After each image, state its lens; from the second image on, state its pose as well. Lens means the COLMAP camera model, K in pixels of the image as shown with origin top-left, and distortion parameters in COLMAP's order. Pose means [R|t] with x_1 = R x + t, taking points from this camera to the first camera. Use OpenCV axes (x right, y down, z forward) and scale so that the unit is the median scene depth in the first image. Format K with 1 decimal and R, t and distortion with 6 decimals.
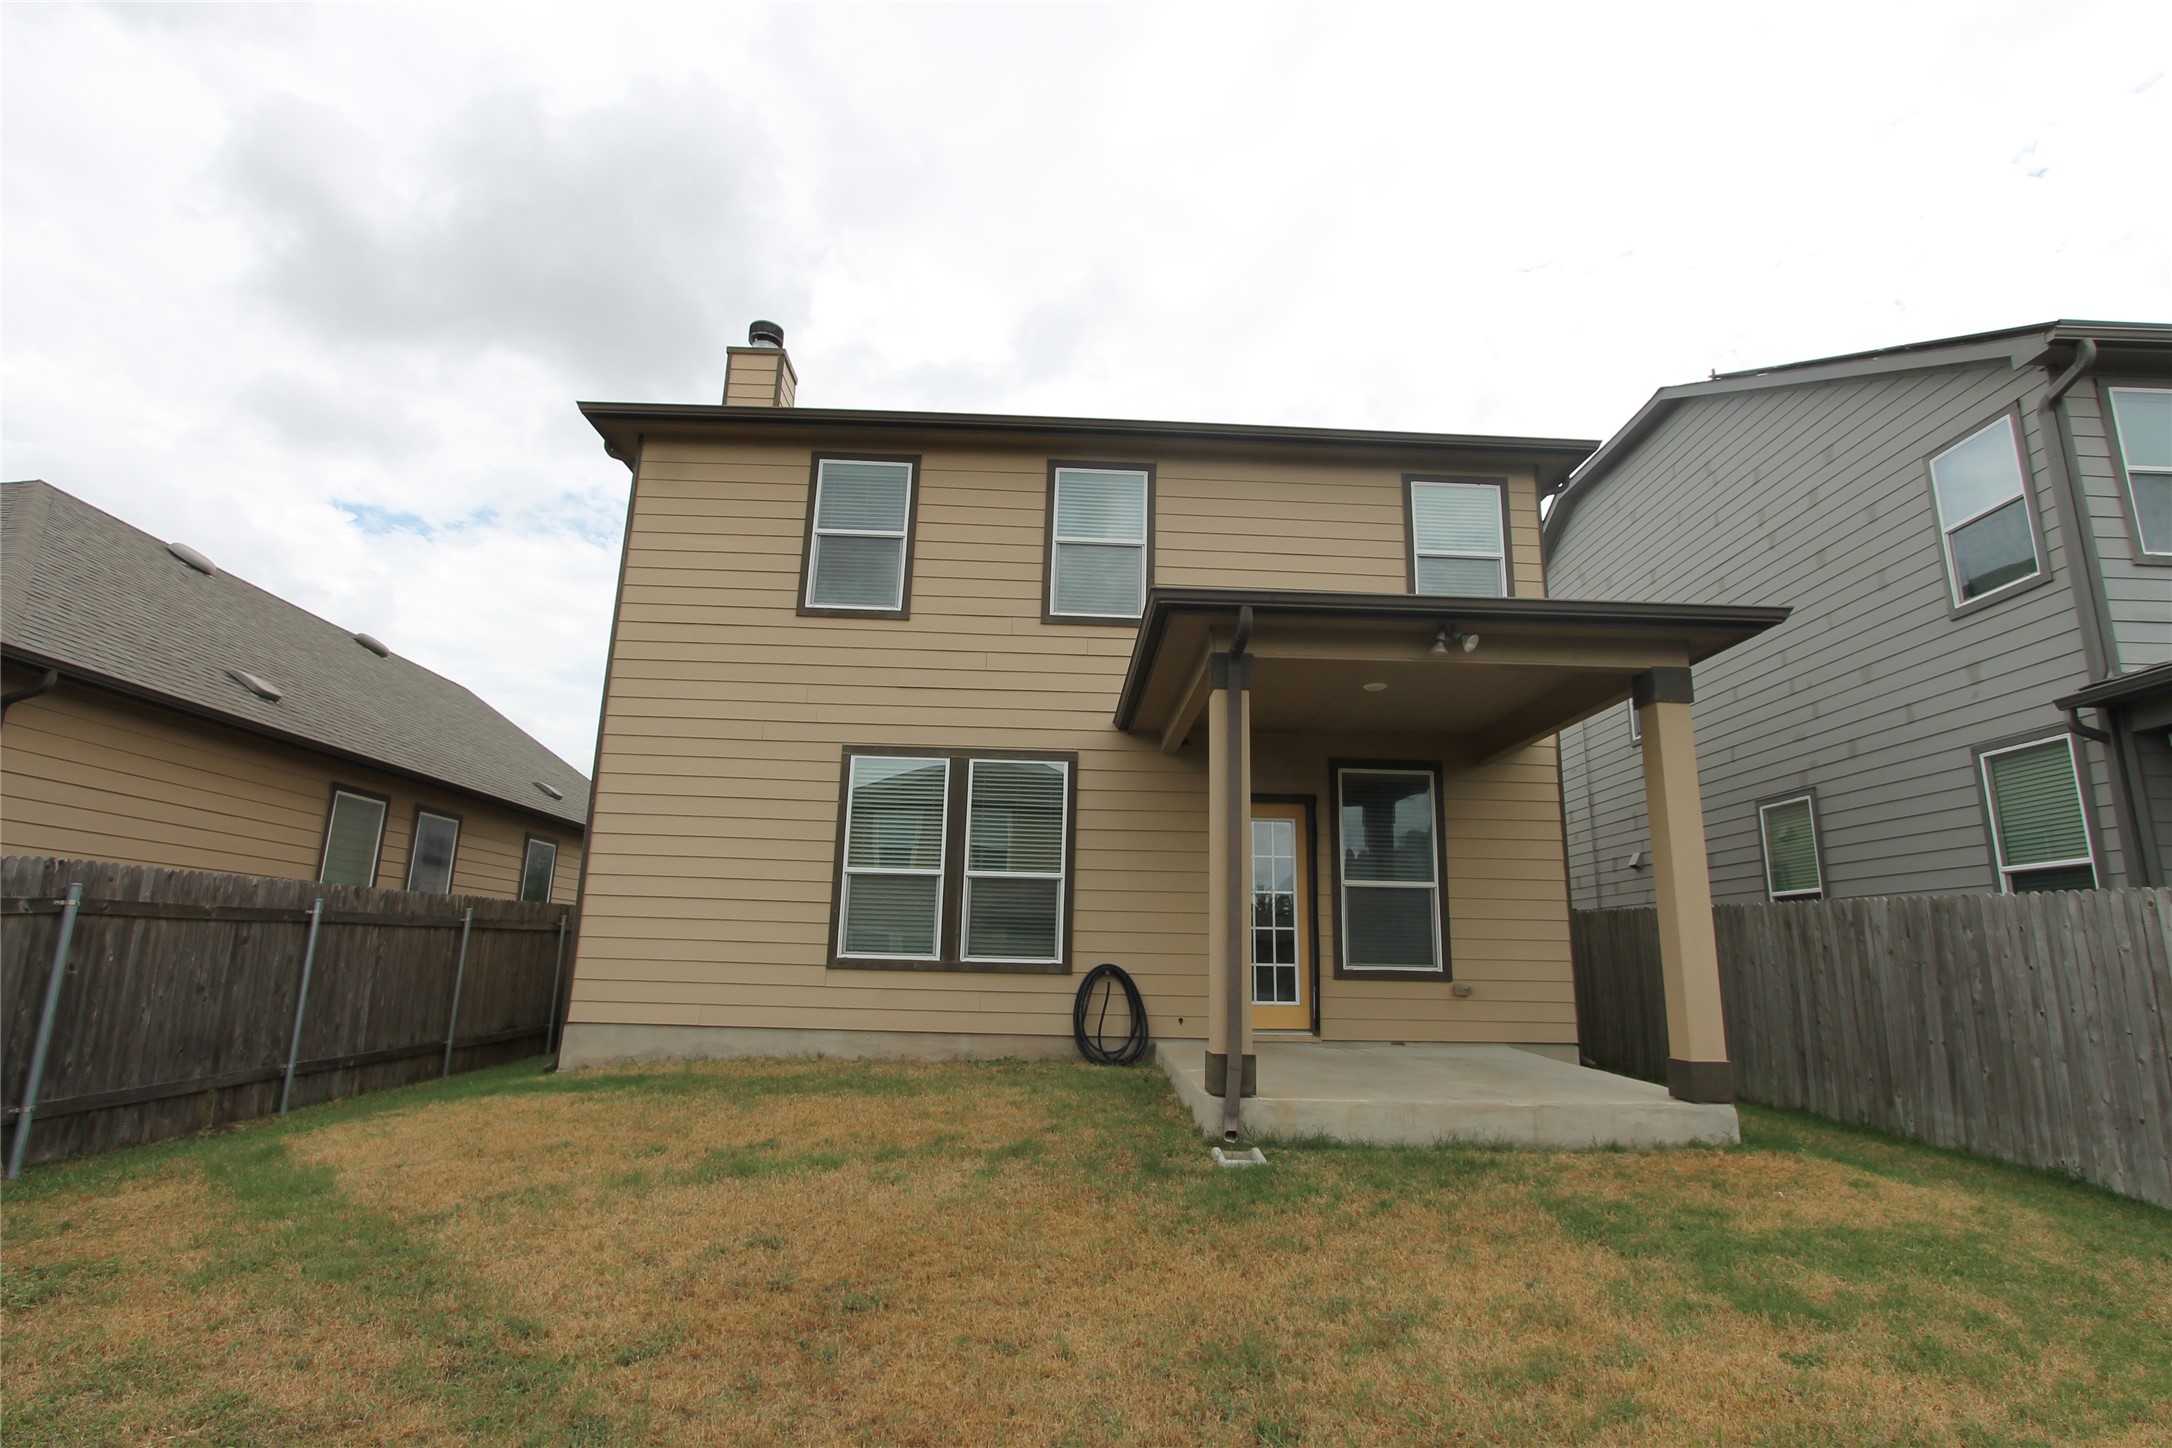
lens RADIAL K [[1045.2, 0, 1085.6], [0, 1045.2, 726.5], [0, 0, 1]] dist [-0.018366, 0.006483]
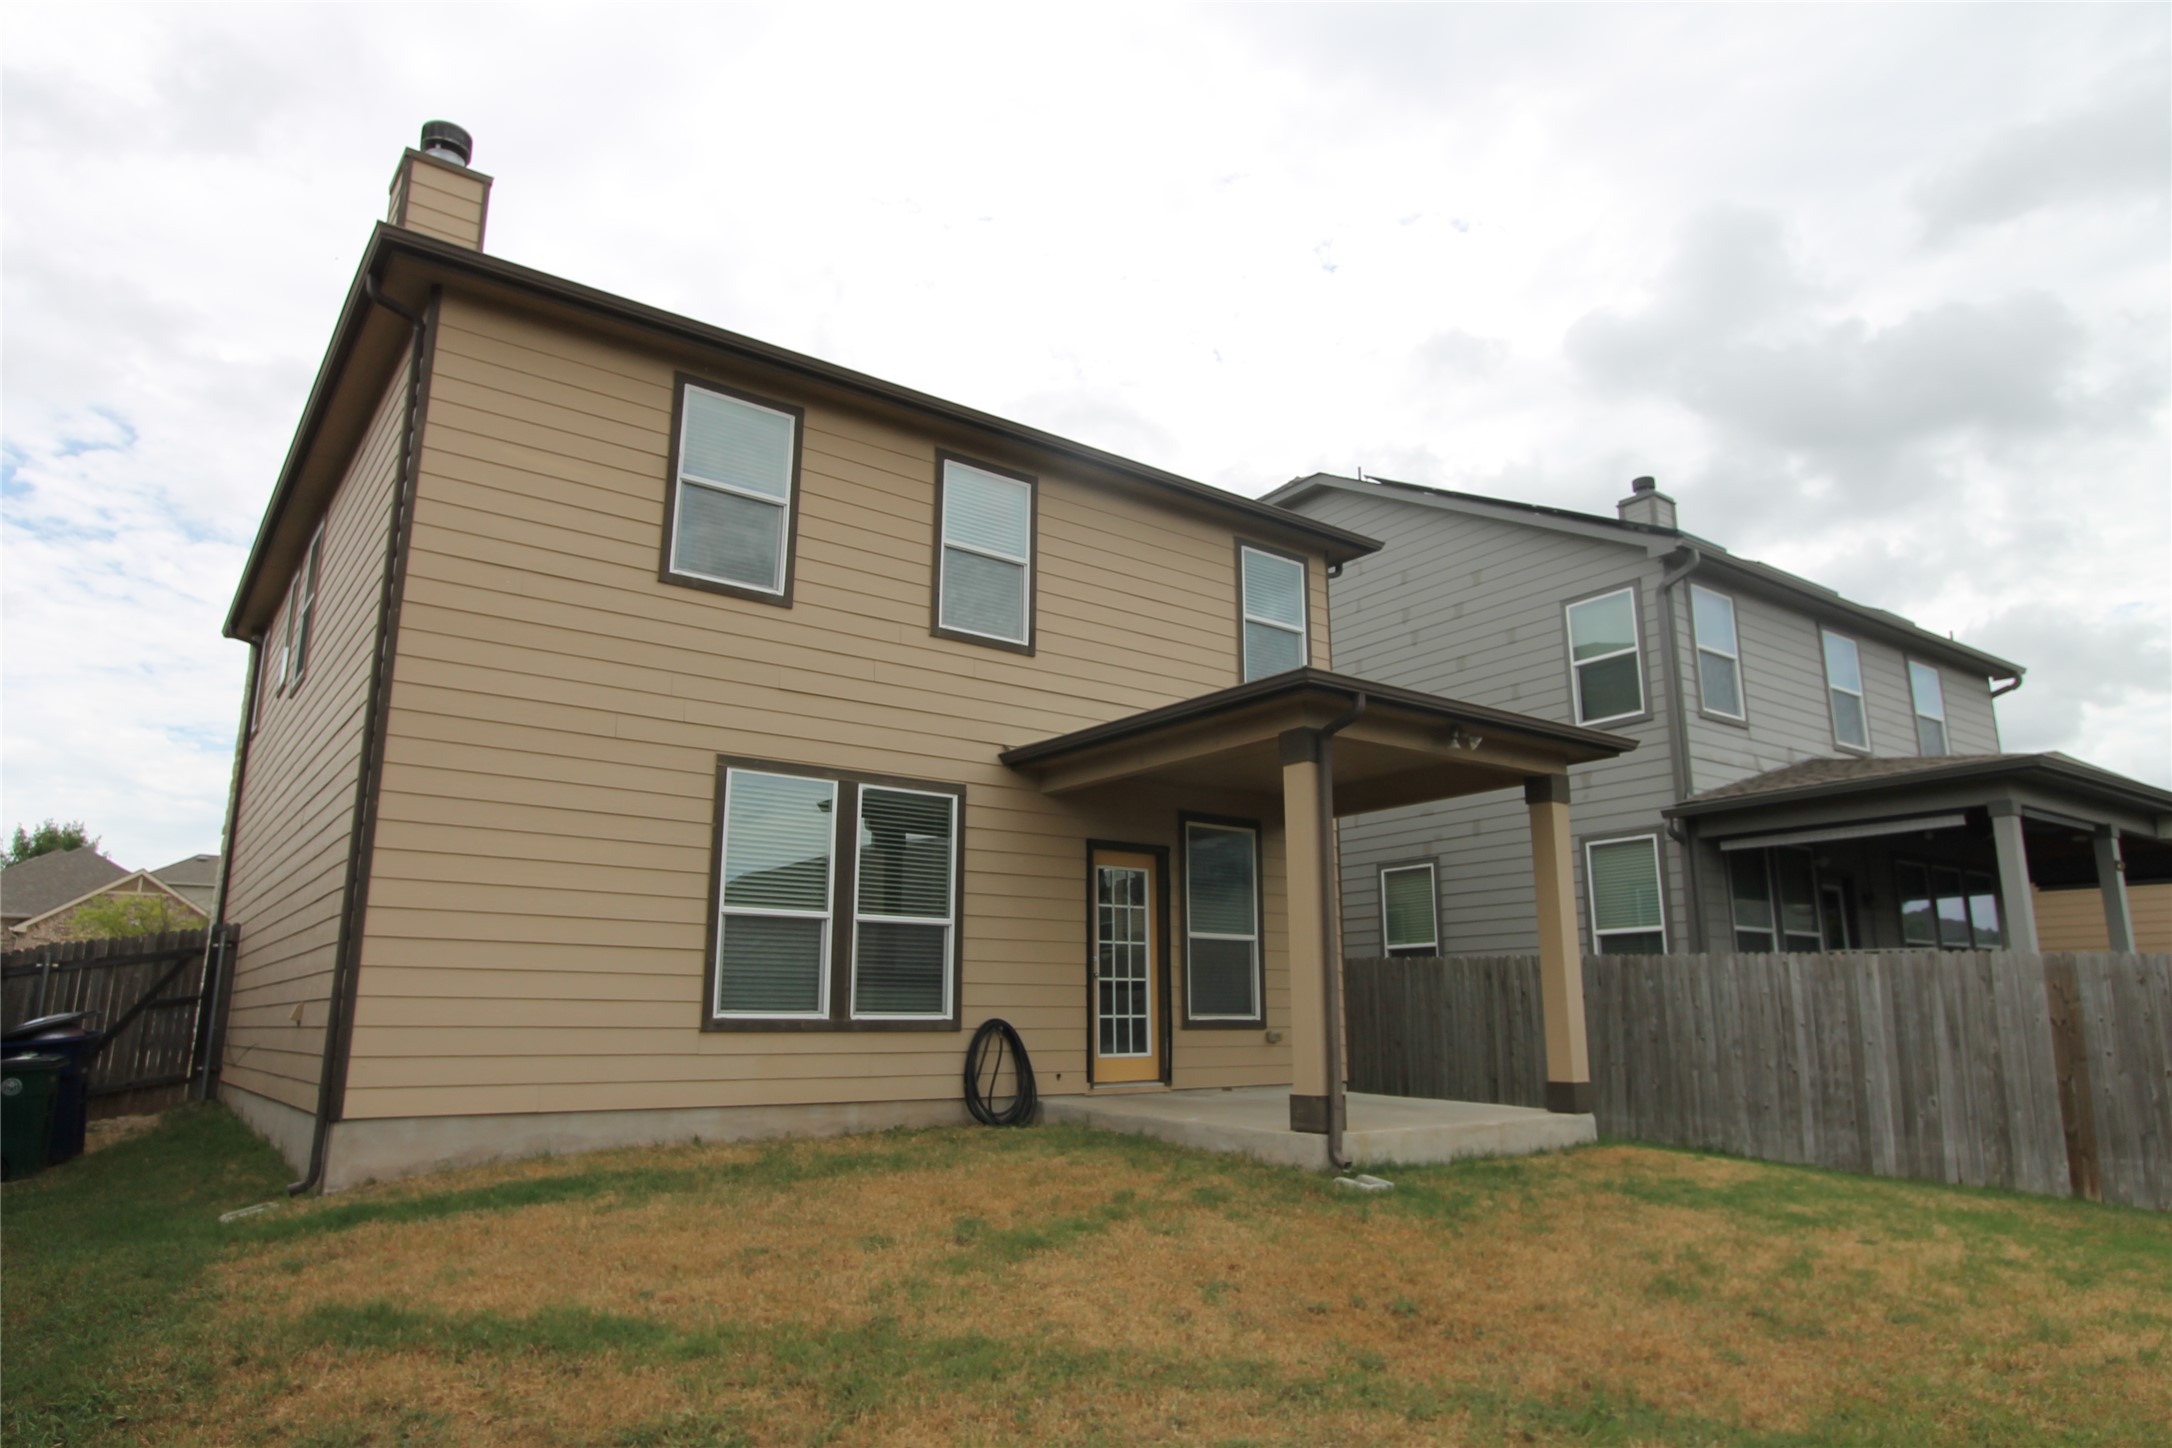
lens RADIAL K [[1318.8, 0, 1084.8], [0, 1318.8, 731.5], [0, 0, 1]] dist [-0.013460, 0.004162]
pose [[0.818238, 0.101398, 0.565867, -0.603419], [-0.107686, 0.993933, -0.022389, -0.007558], [-0.564704, -0.042617, 0.824192, 0.005712]]
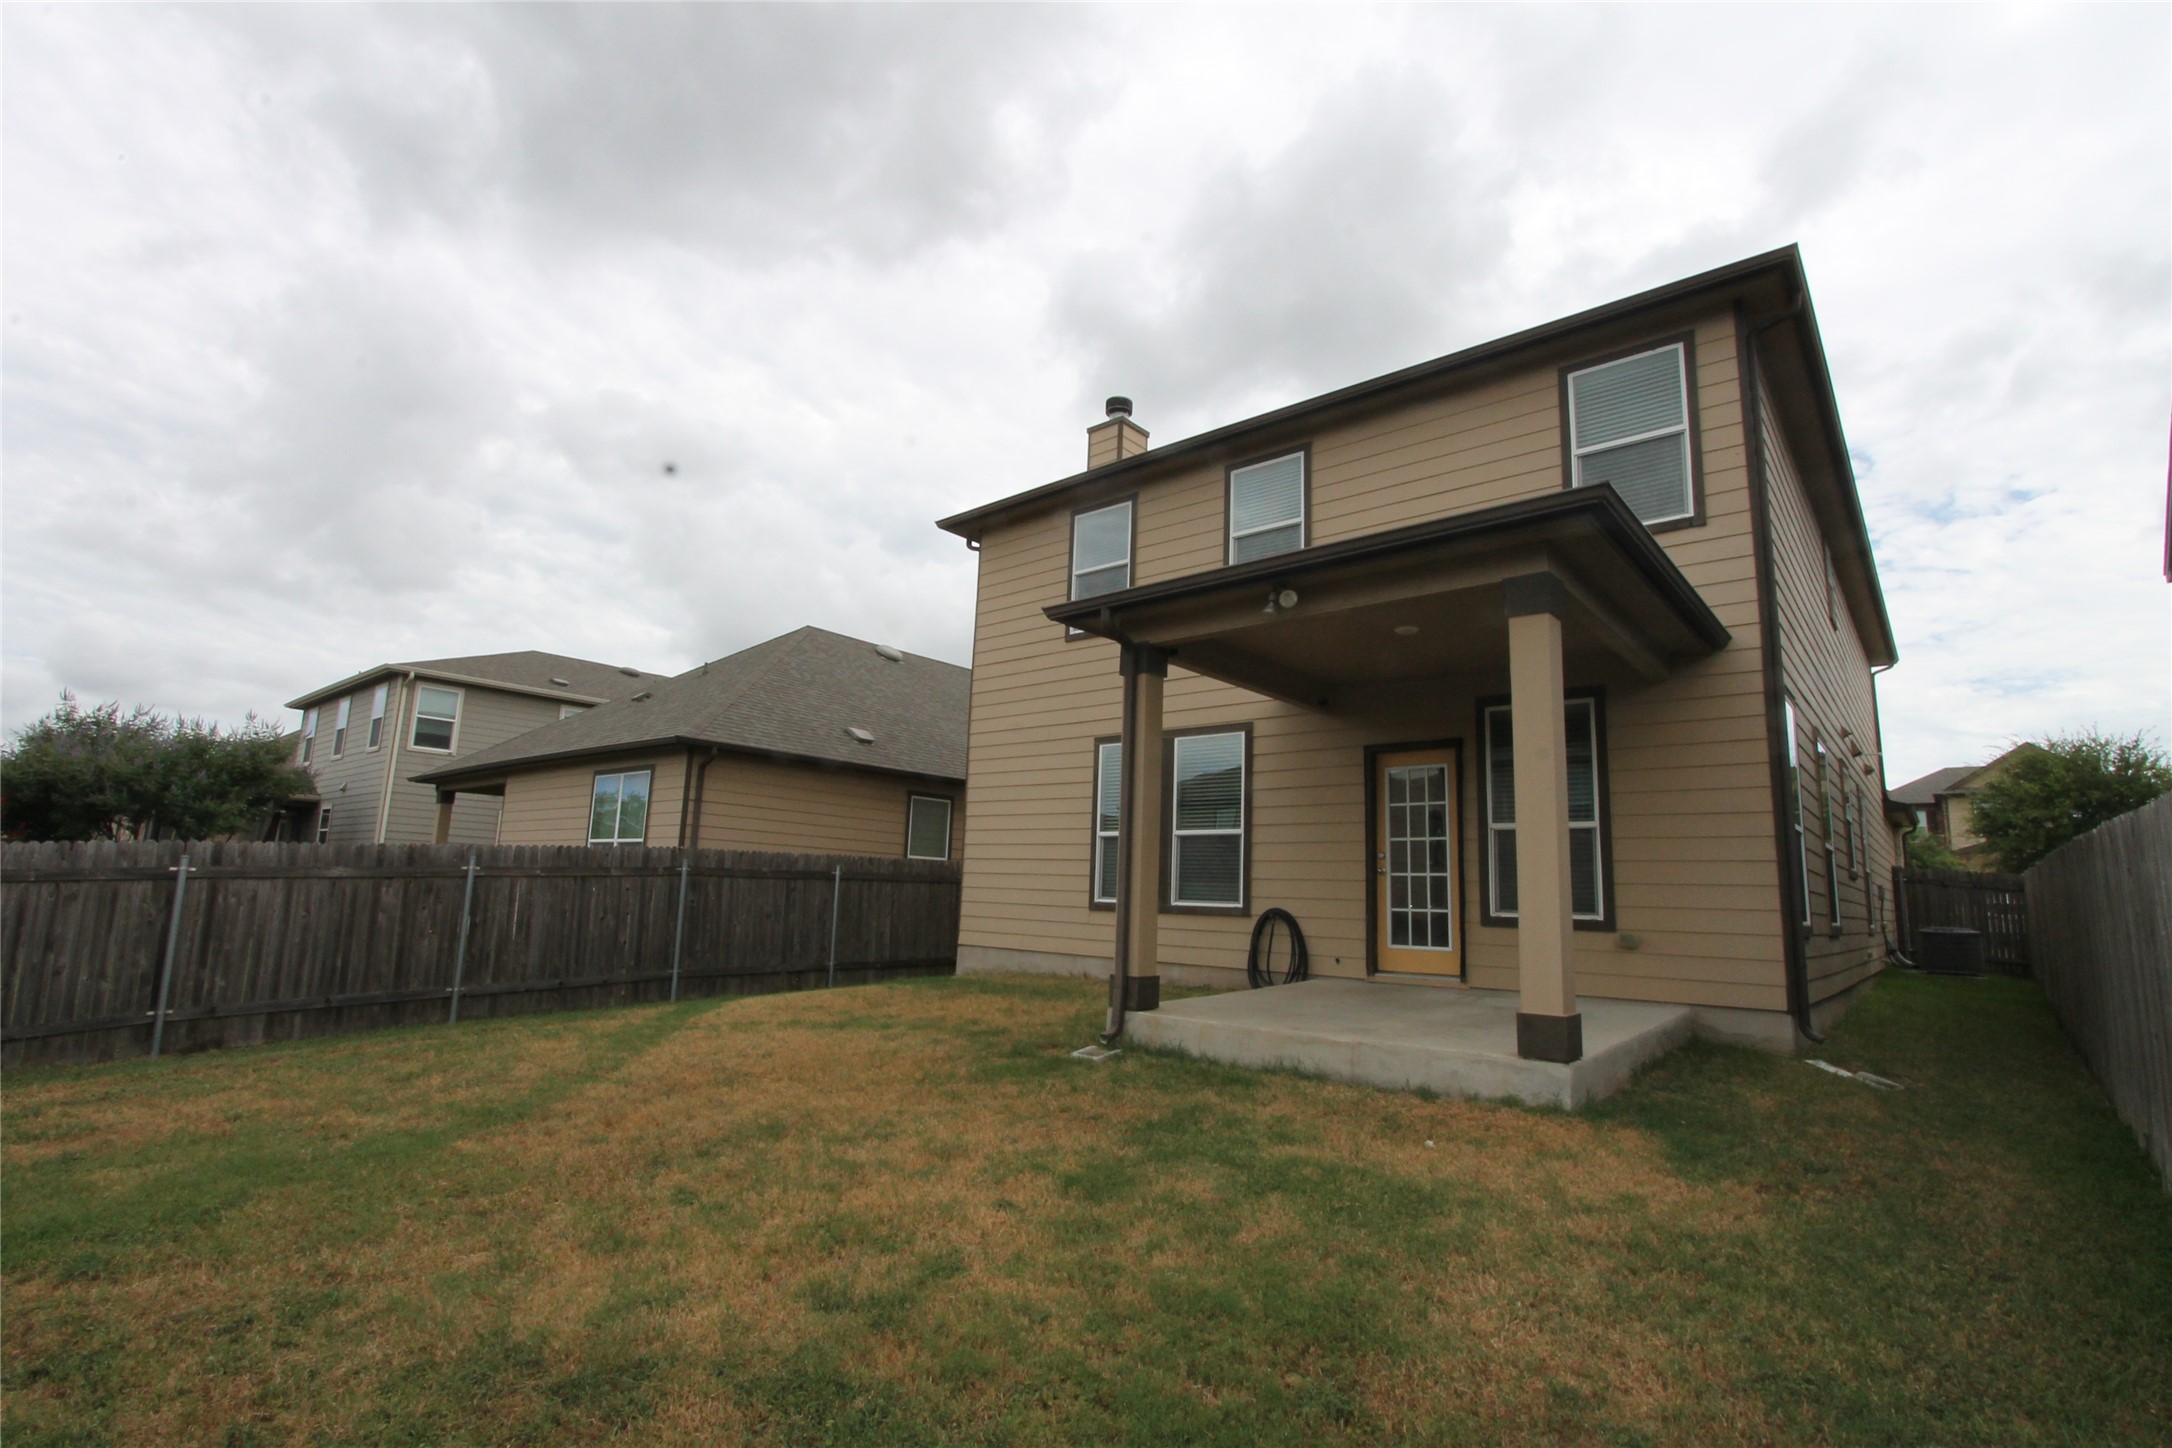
lens RADIAL K [[1010.4, 0, 1089.9], [0, 1010.4, 729.8], [0, 0, 1]] dist [-0.013974, 0.000473]
pose [[0.736026, -0.108283, -0.668236, 0.623519], [0.132825, 0.991037, -0.014292, 0.026518], [0.663794, -0.078239, 0.743812, 0.075764]]
